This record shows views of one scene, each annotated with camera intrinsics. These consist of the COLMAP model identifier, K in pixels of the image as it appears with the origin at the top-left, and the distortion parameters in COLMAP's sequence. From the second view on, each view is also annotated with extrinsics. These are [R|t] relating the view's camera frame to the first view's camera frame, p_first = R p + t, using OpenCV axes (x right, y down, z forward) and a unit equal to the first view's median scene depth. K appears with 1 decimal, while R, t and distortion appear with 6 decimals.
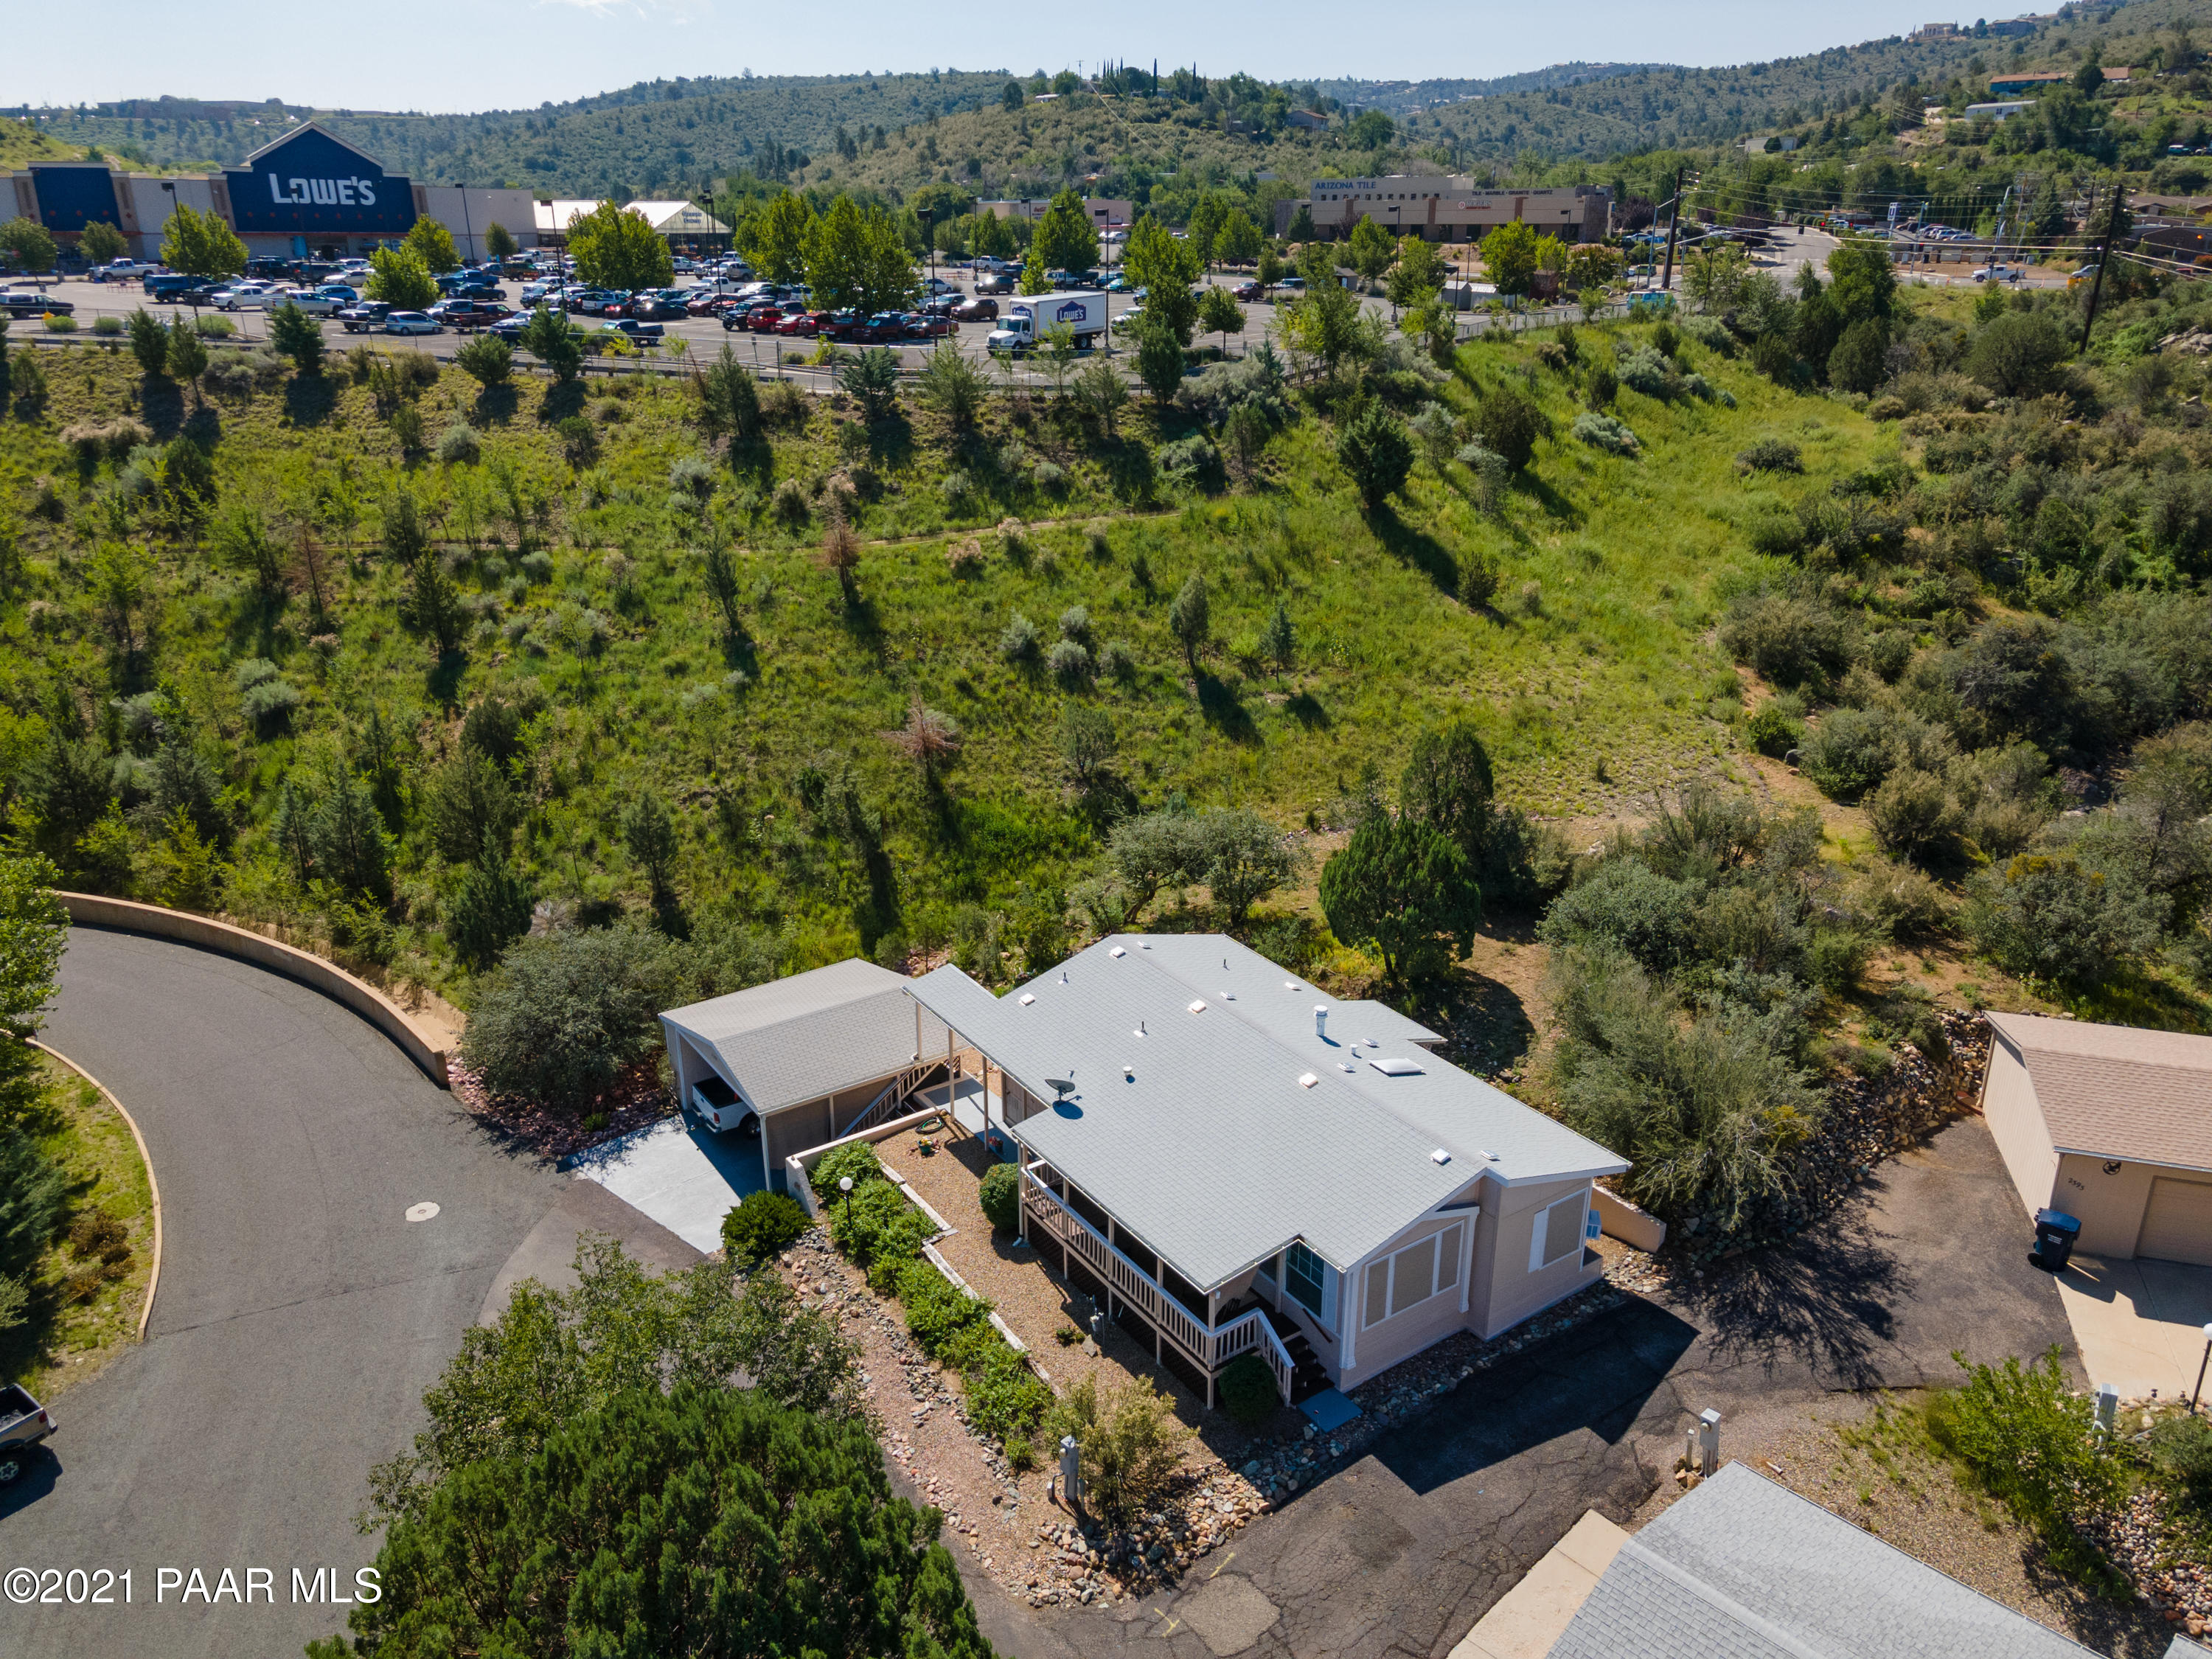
lens RADIAL K [[1628.1, 0, 1112.4], [0, 1628.1, 829.3], [0, 0, 1]] dist [0.030719, 0.018362]
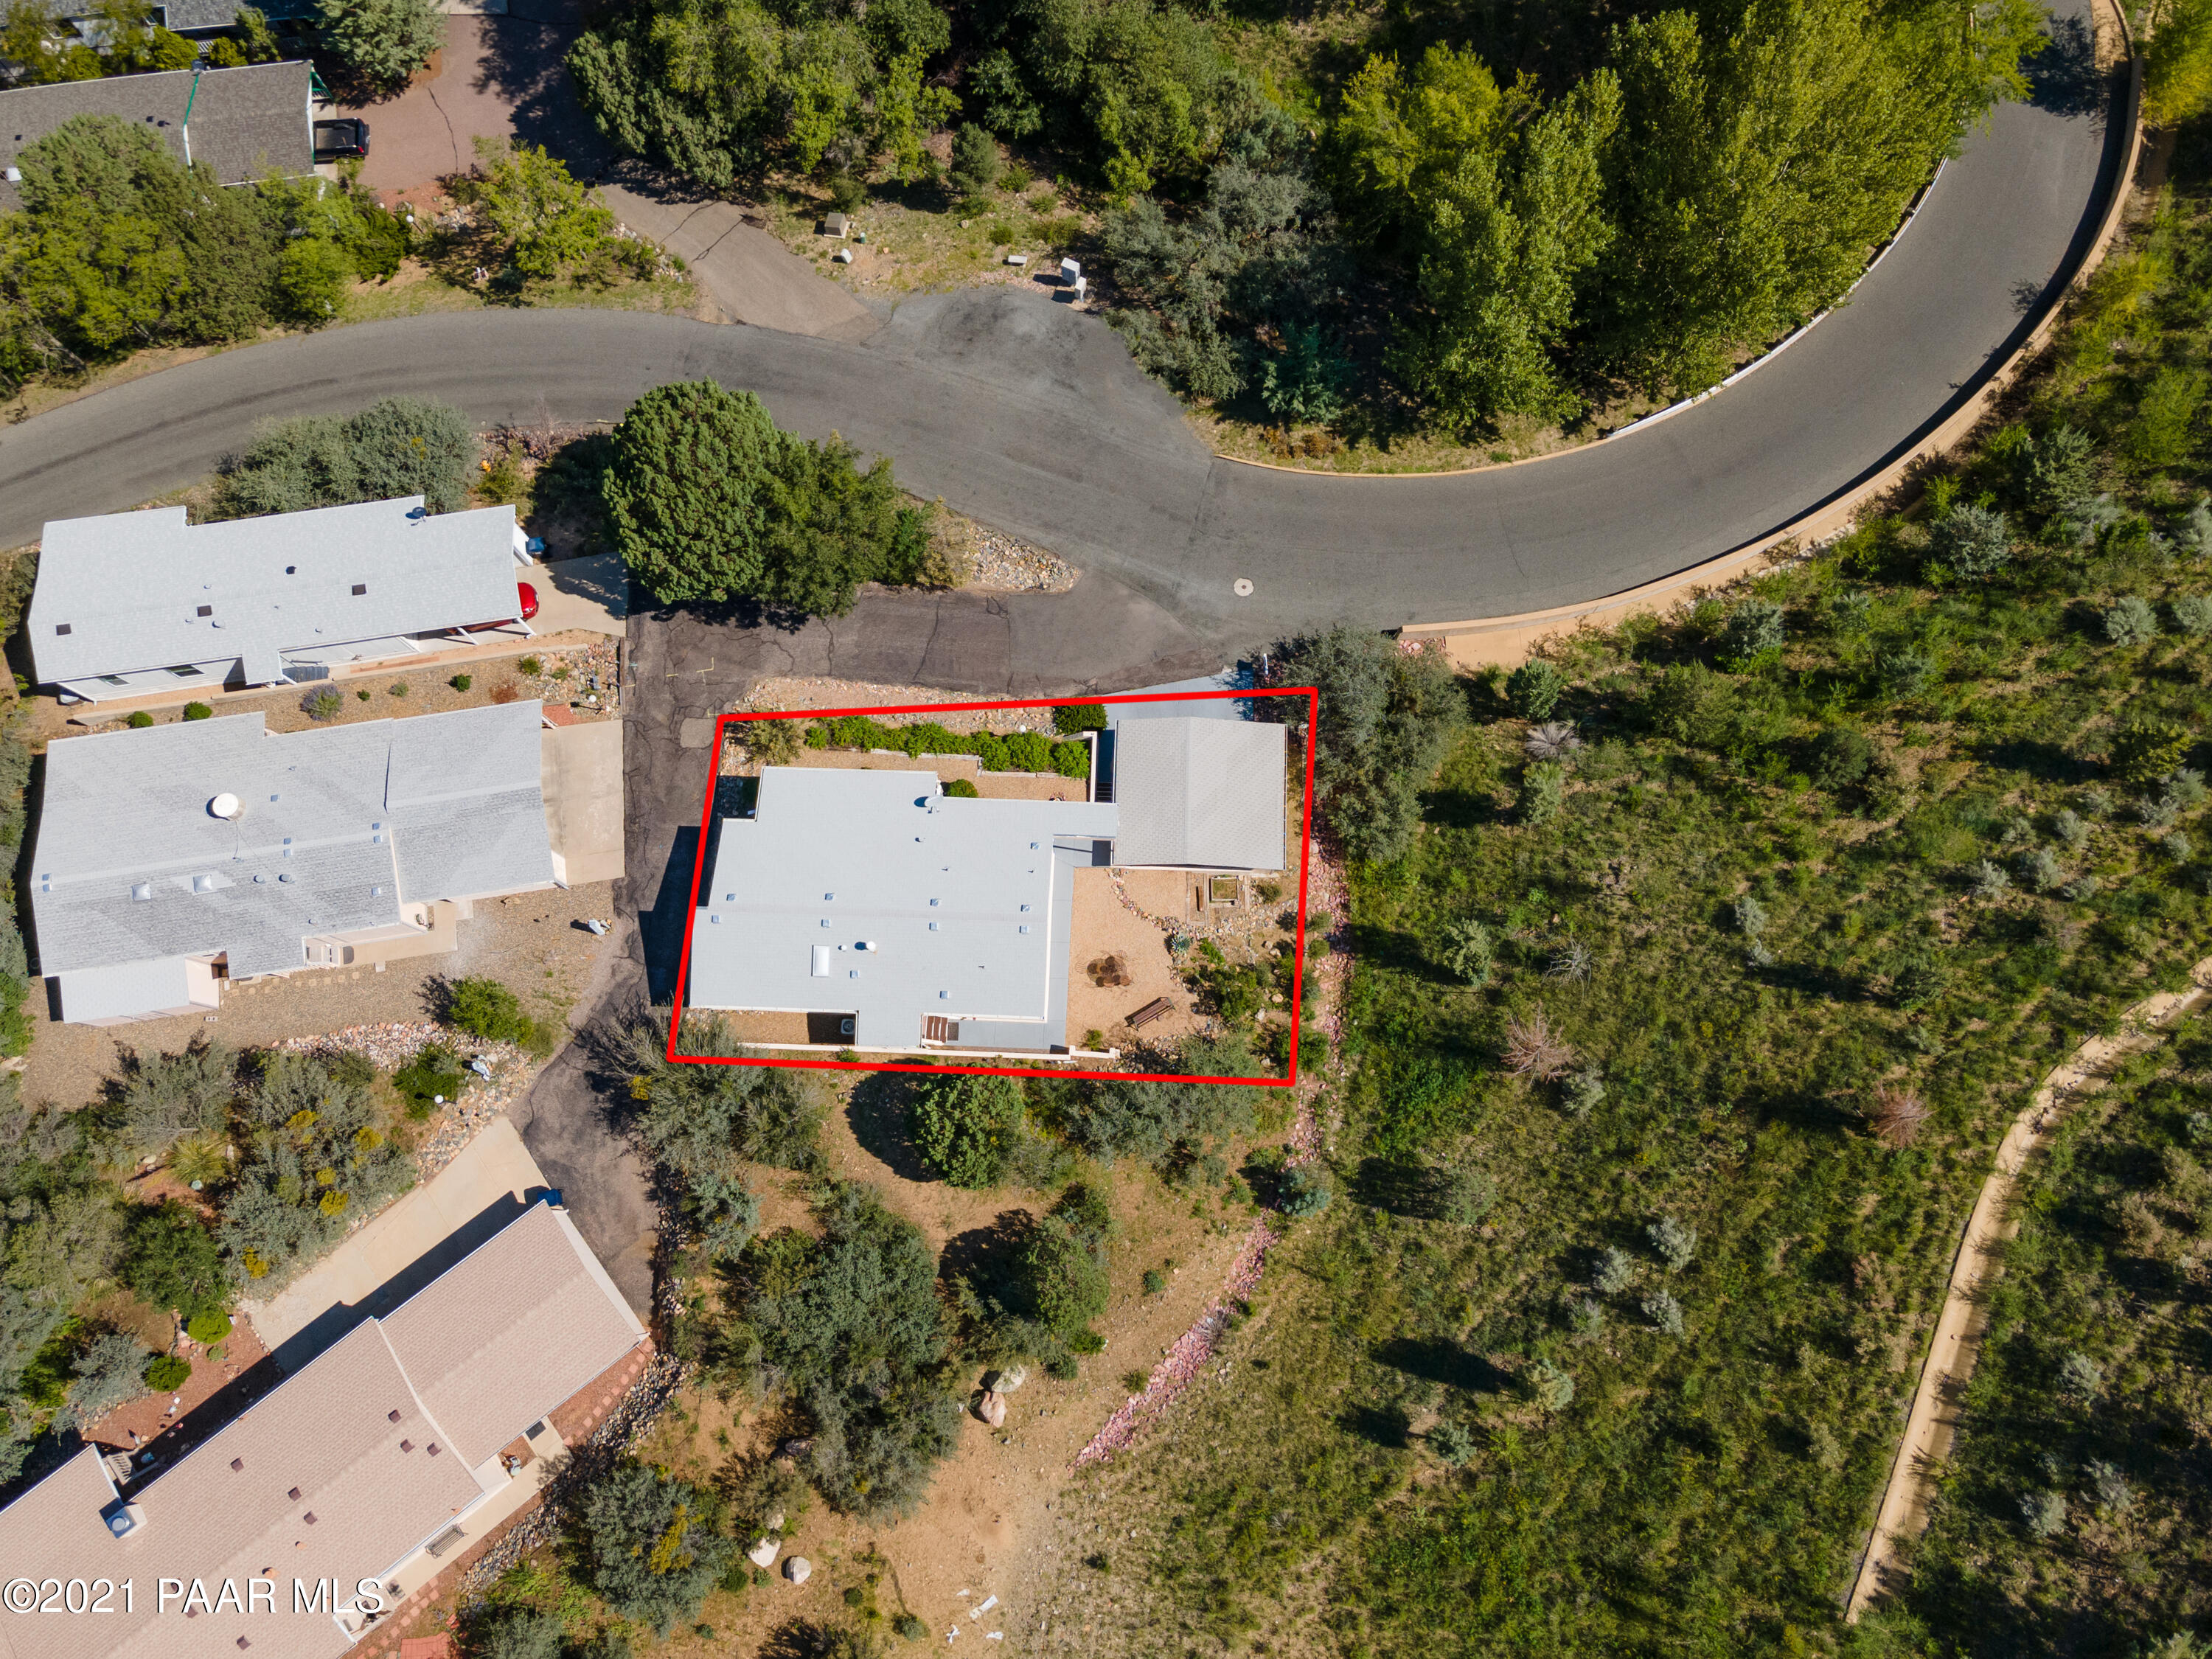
lens RADIAL K [[1628.1, 0, 1112.4], [0, 1628.1, 829.3], [0, 0, 1]] dist [0.030719, 0.018362]
pose [[-0.597773, 0.785712, -0.159135, 0.129346], [-0.247821, 0.007668, 0.968776, -1.336053], [0.762399, 0.618545, 0.190132, 0.696198]]
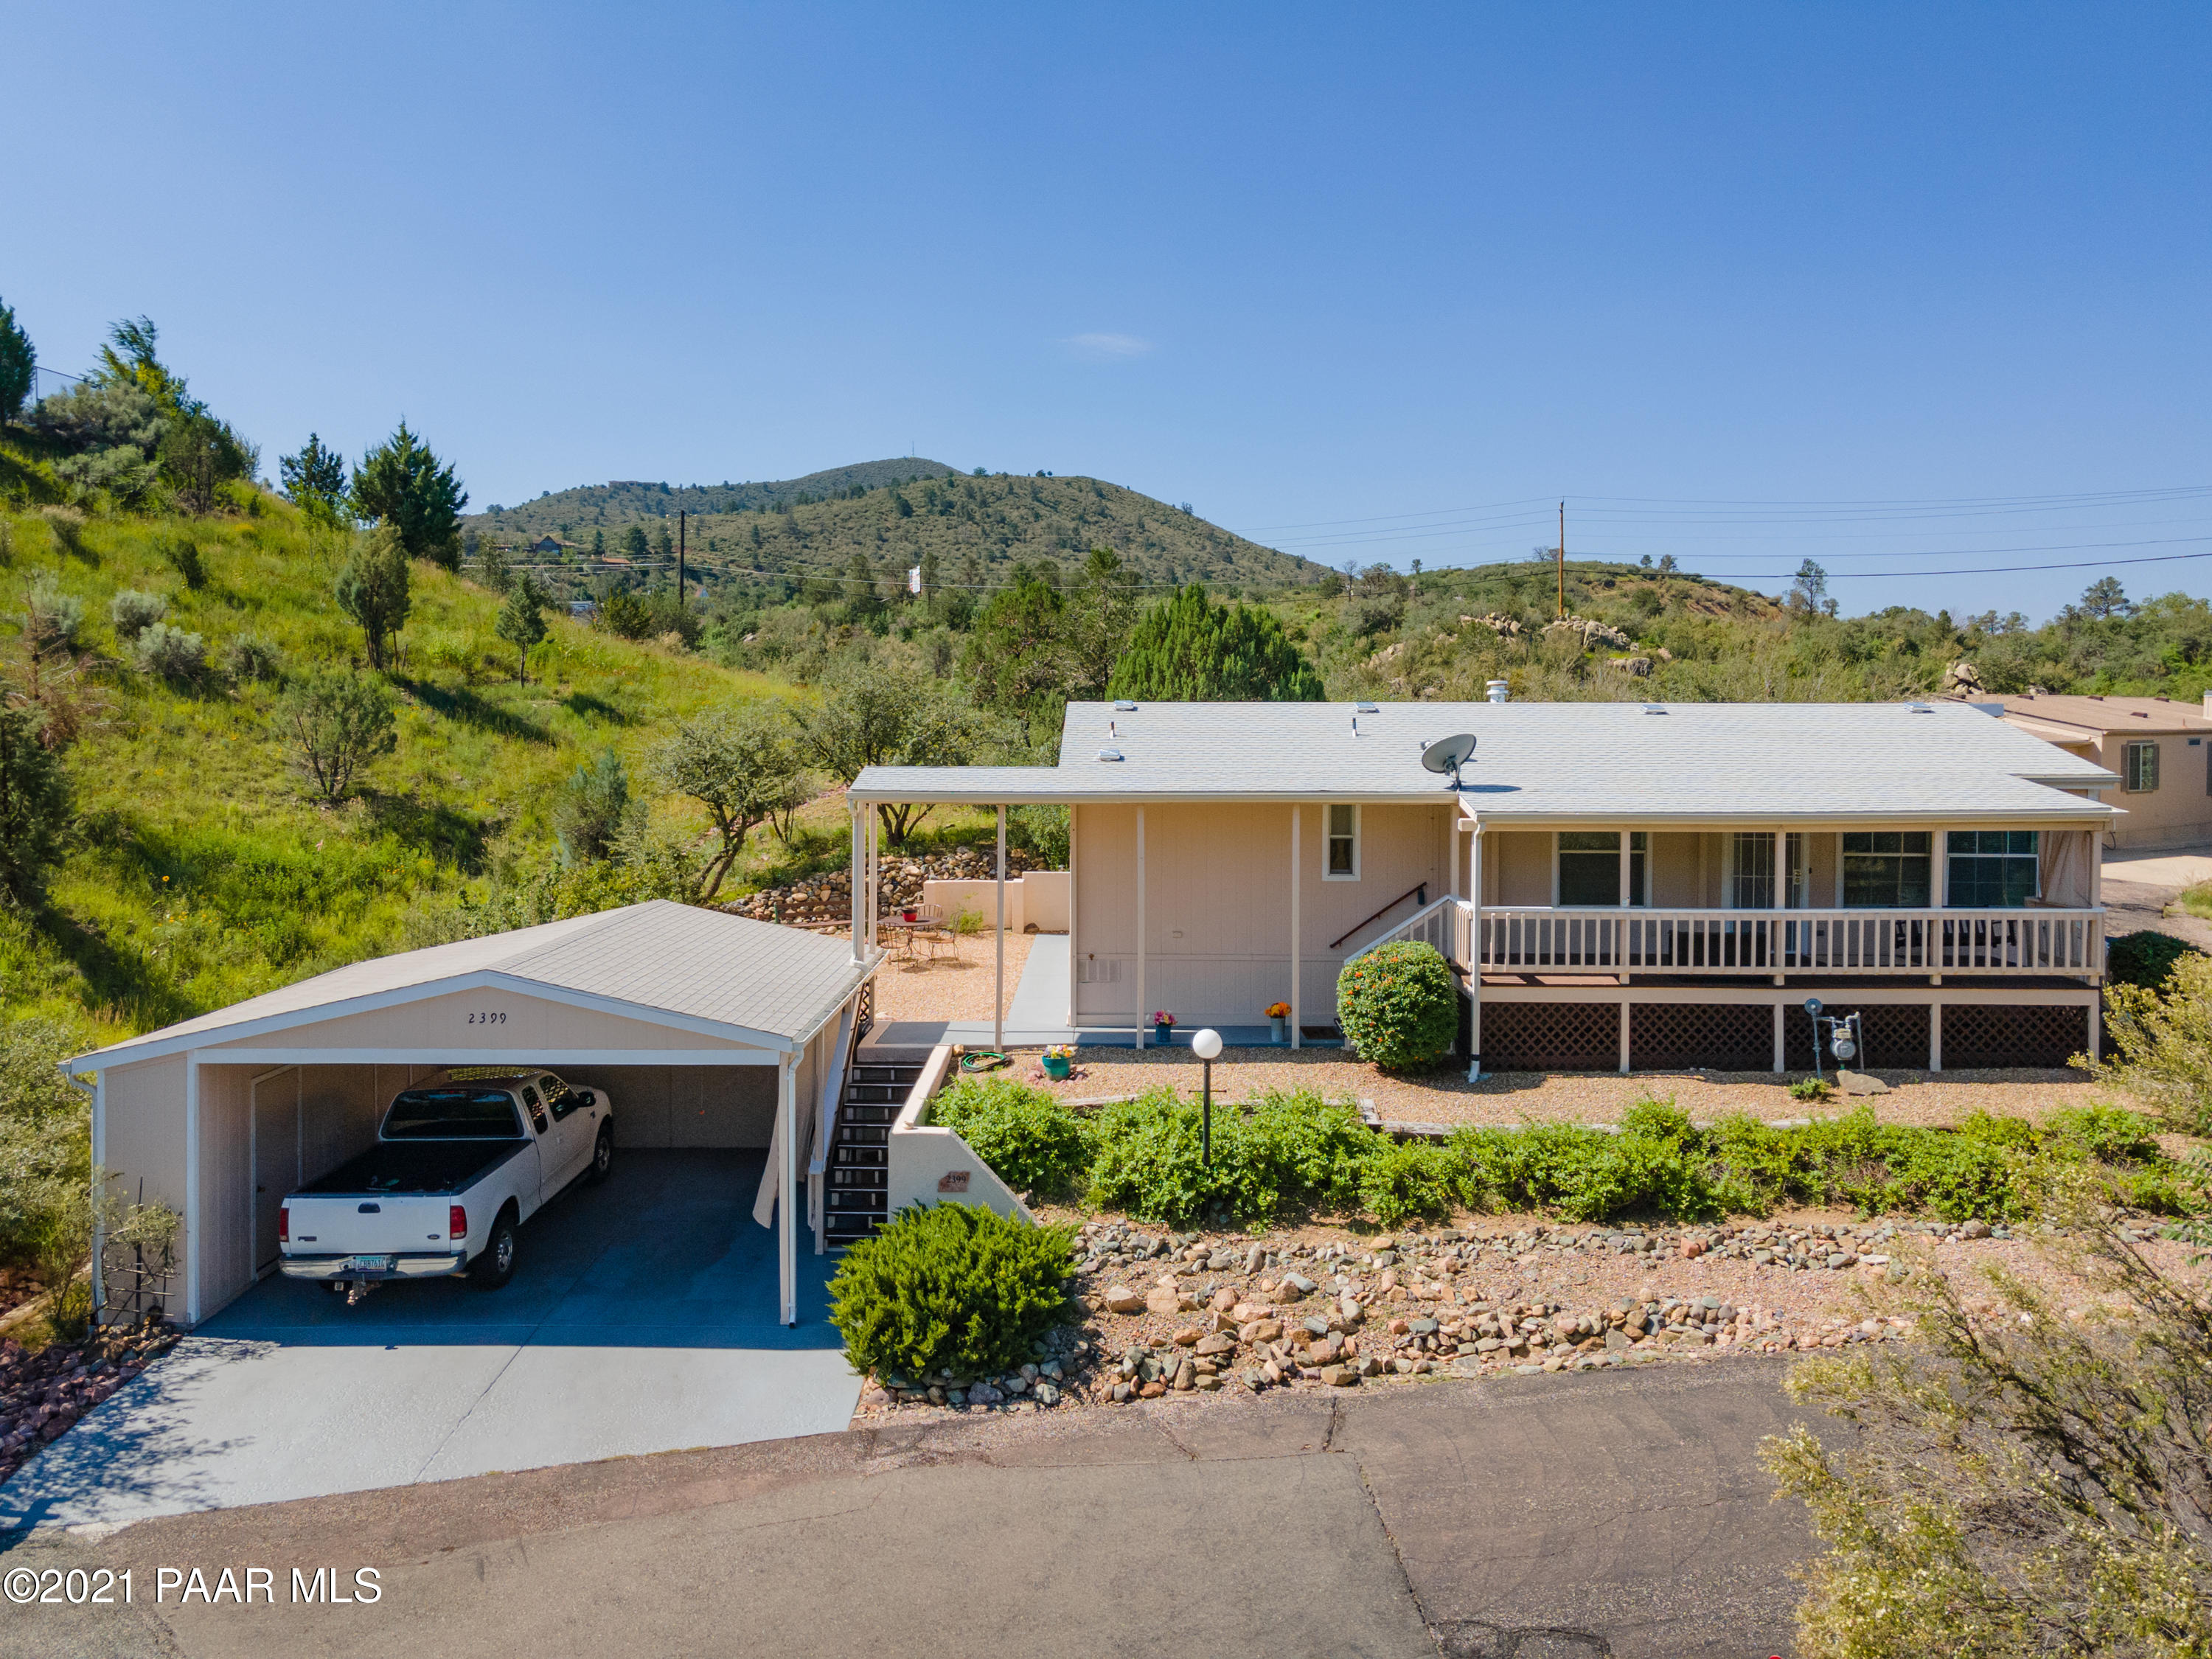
lens RADIAL K [[1635.9, 0, 1082.0], [0, 1635.9, 760.6], [0, 0, 1]] dist [0.033303, 0.005767]
pose [[0.586201, -0.018669, 0.809950, -0.453913], [0.286892, 0.939737, -0.185978, 0.188571], [-0.757668, 0.341389, 0.556231, 0.660997]]
